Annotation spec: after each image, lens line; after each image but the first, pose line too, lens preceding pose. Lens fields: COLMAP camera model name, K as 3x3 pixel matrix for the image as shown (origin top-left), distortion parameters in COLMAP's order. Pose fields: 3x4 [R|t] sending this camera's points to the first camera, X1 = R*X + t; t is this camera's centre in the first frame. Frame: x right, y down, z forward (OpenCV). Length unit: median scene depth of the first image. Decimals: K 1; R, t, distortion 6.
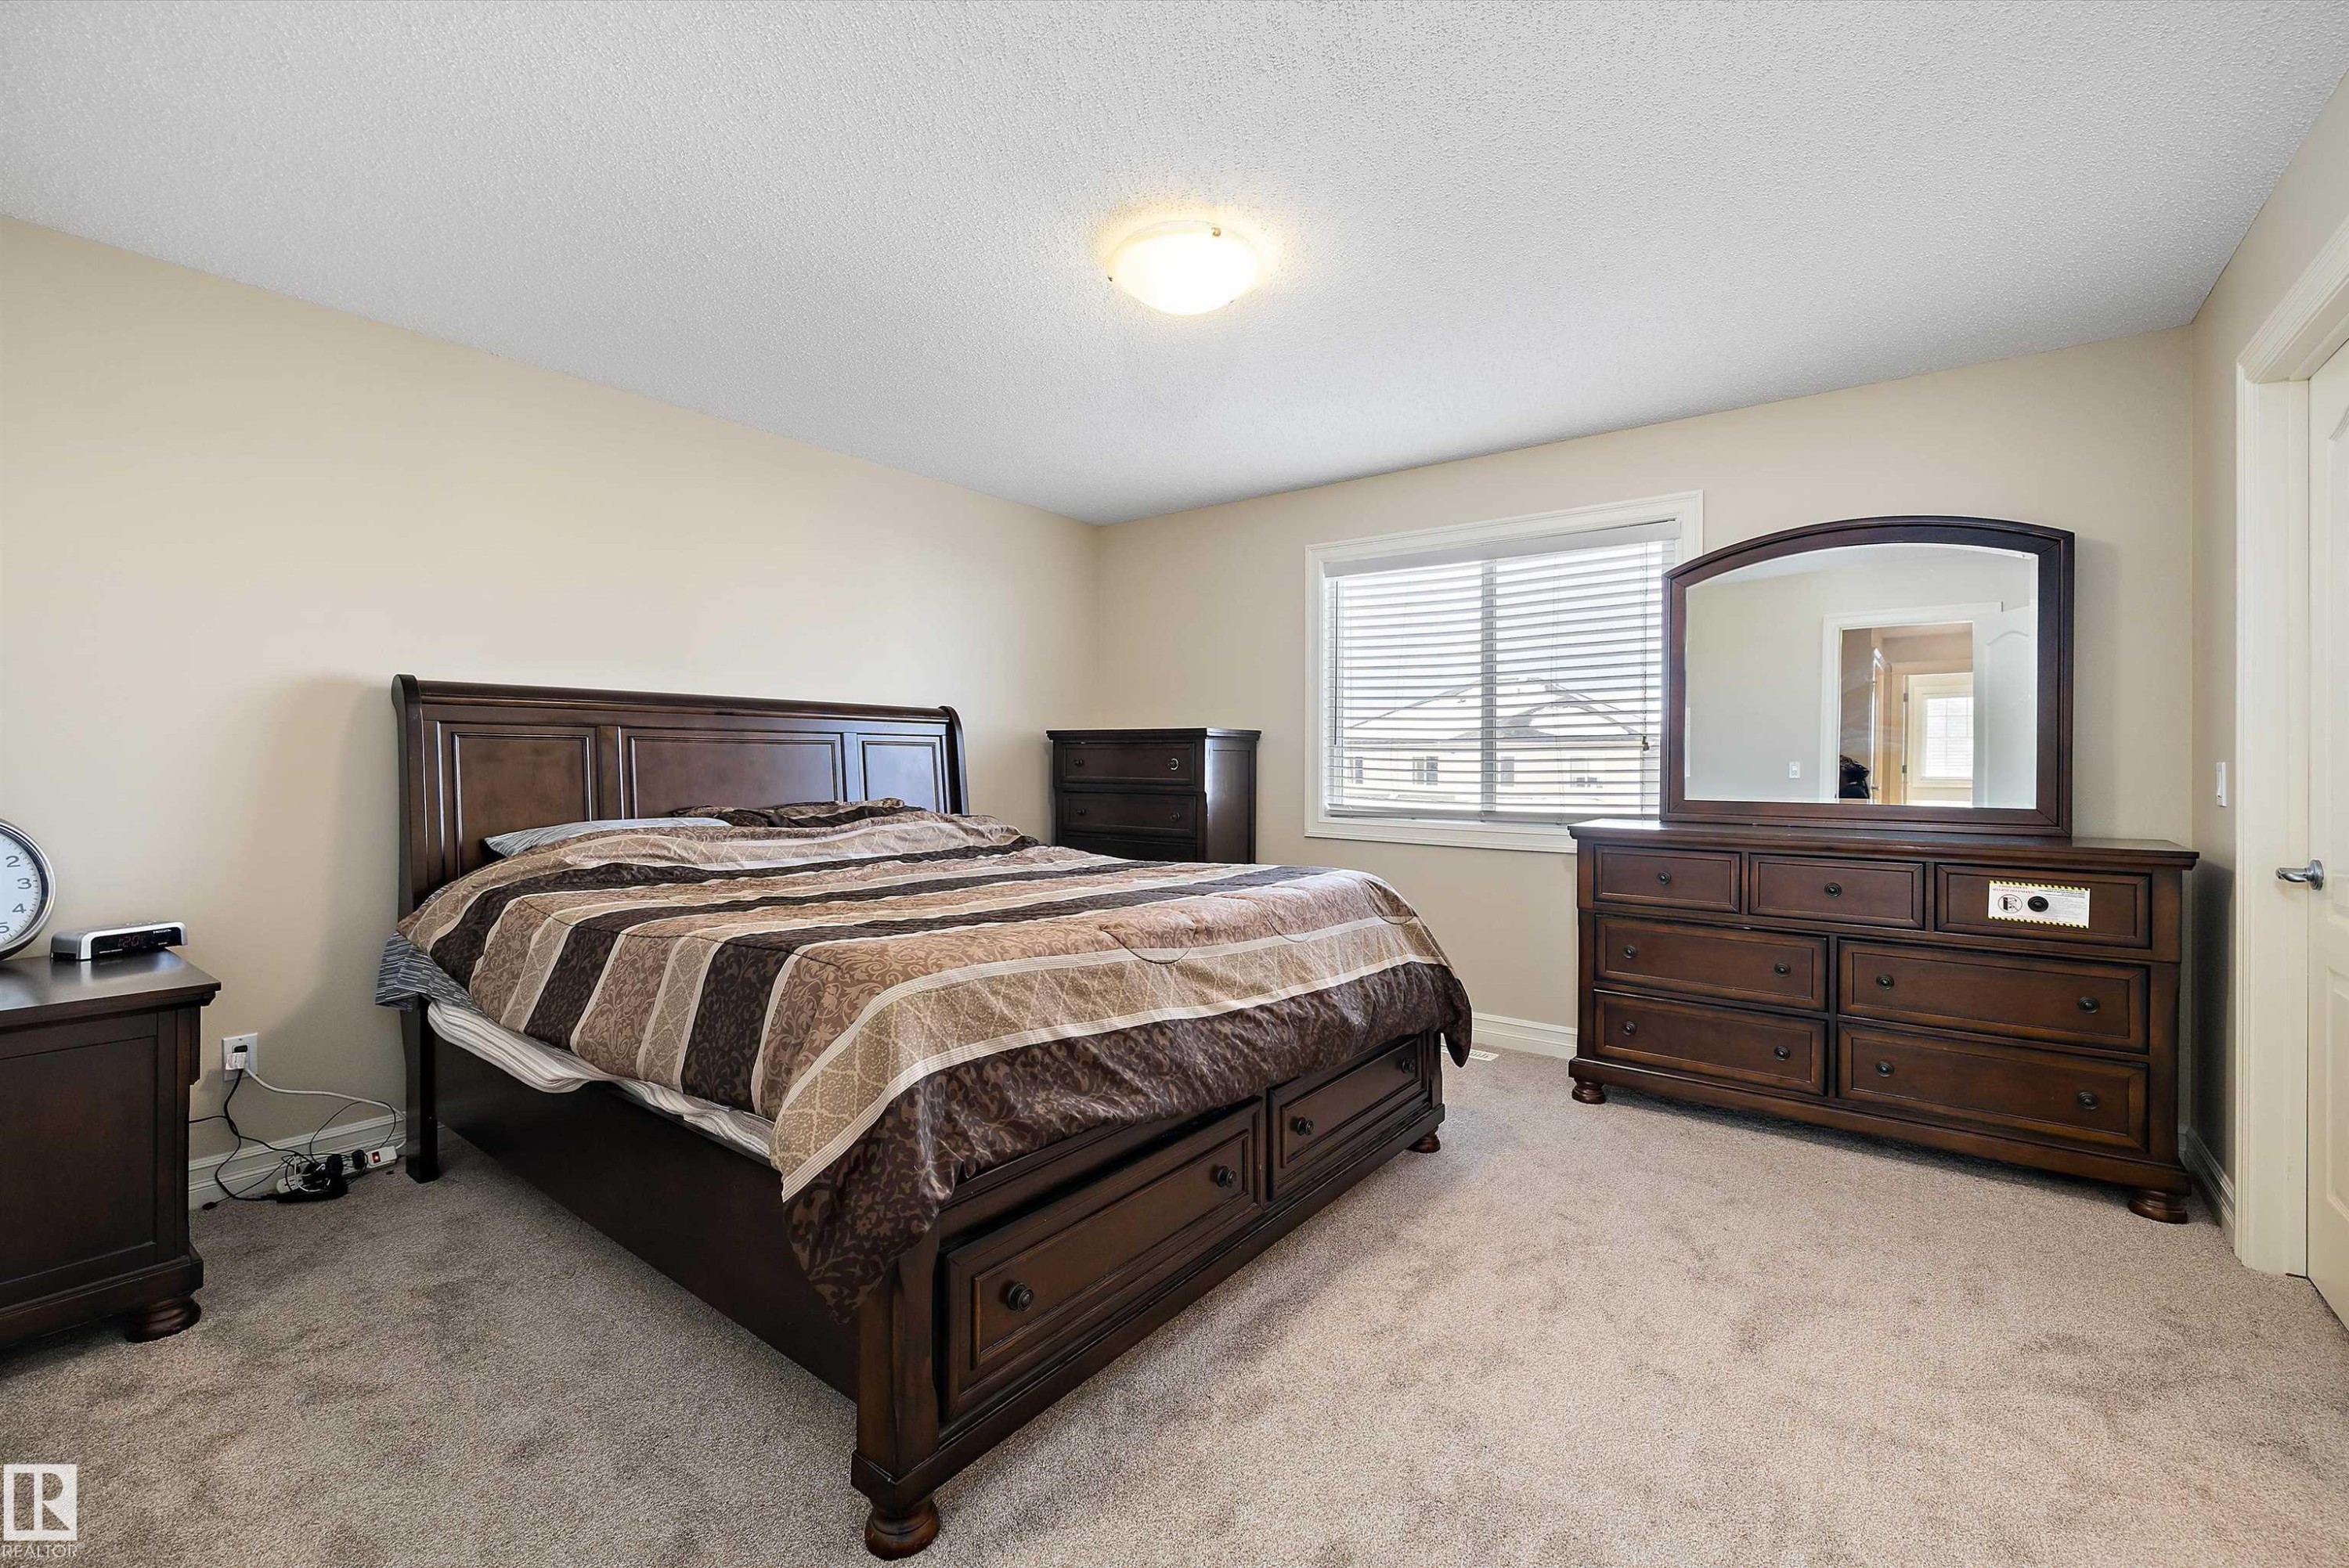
lens RADIAL K [[990.5, 0, 1155.9], [0, 990.5, 756.7], [0, 0, 1]] dist [-0.000207, 0.000032]
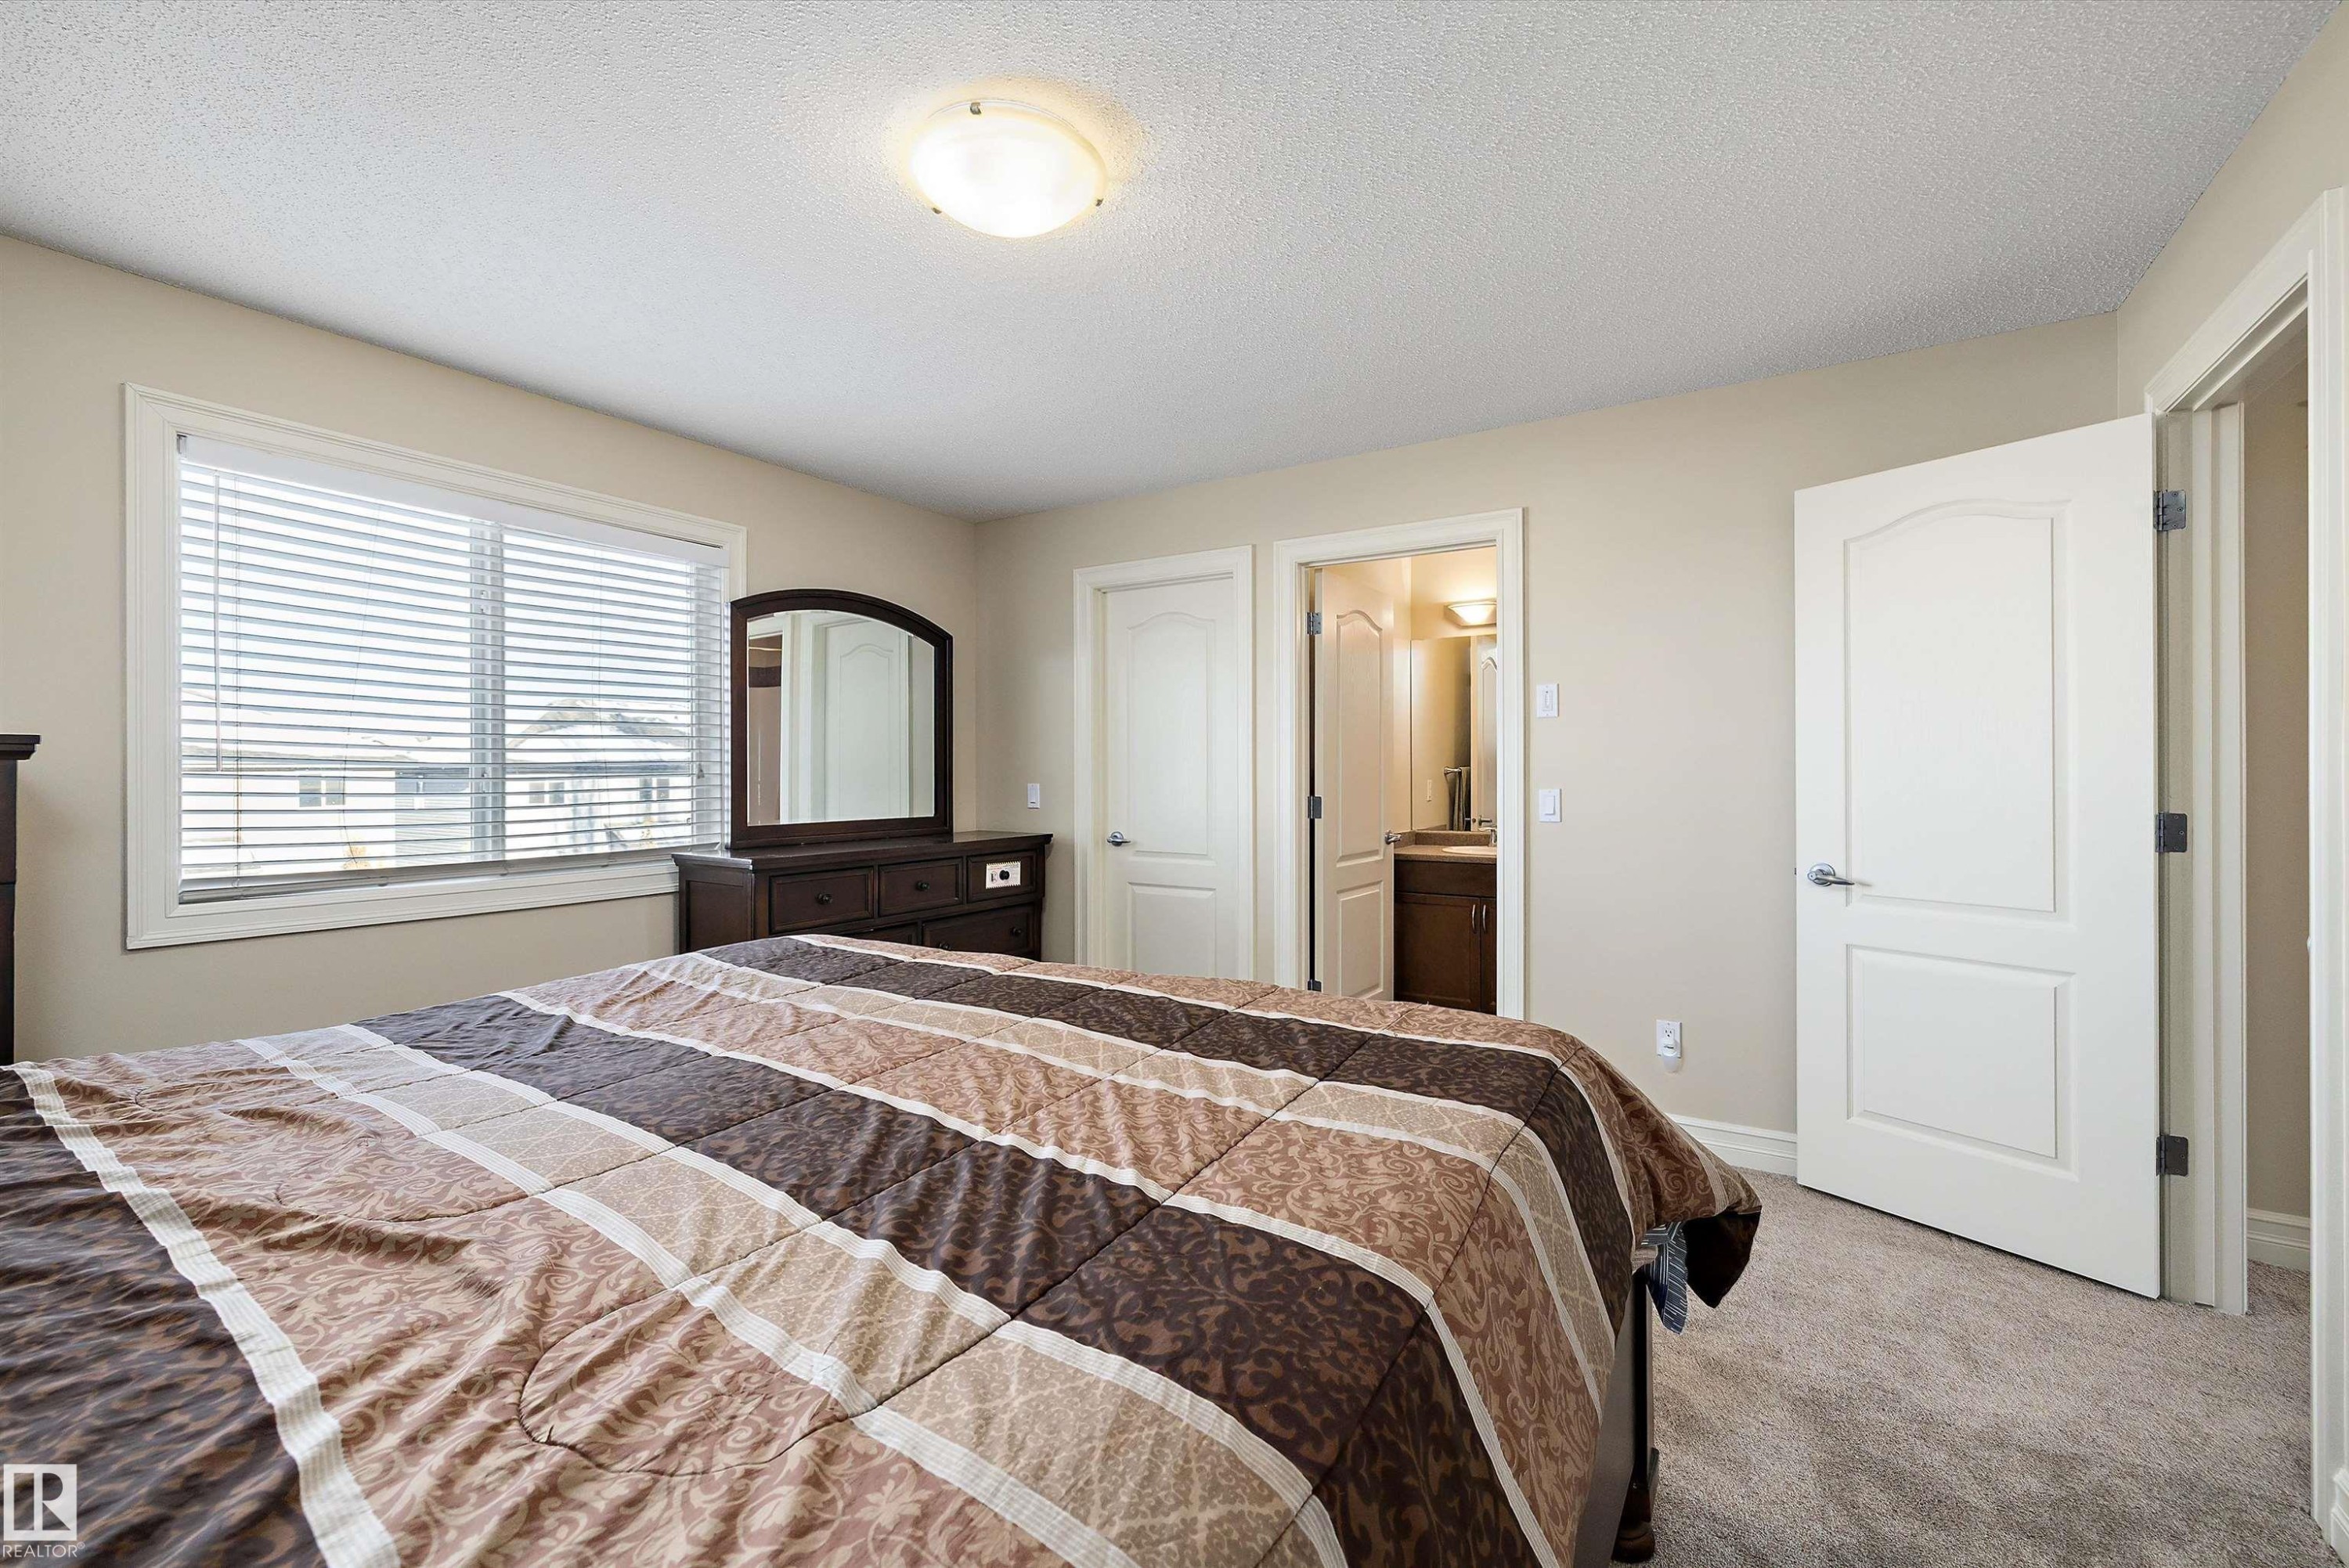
lens RADIAL K [[990.5, 0, 1155.9], [0, 990.5, 756.7], [0, 0, 1]] dist [-0.000207, 0.000032]
pose [[-0.099133, 0.002965, 0.995070, -0.641015], [-0.003672, 0.999988, -0.003345, -0.032777], [-0.995067, -0.003986, -0.099120, 0.820916]]
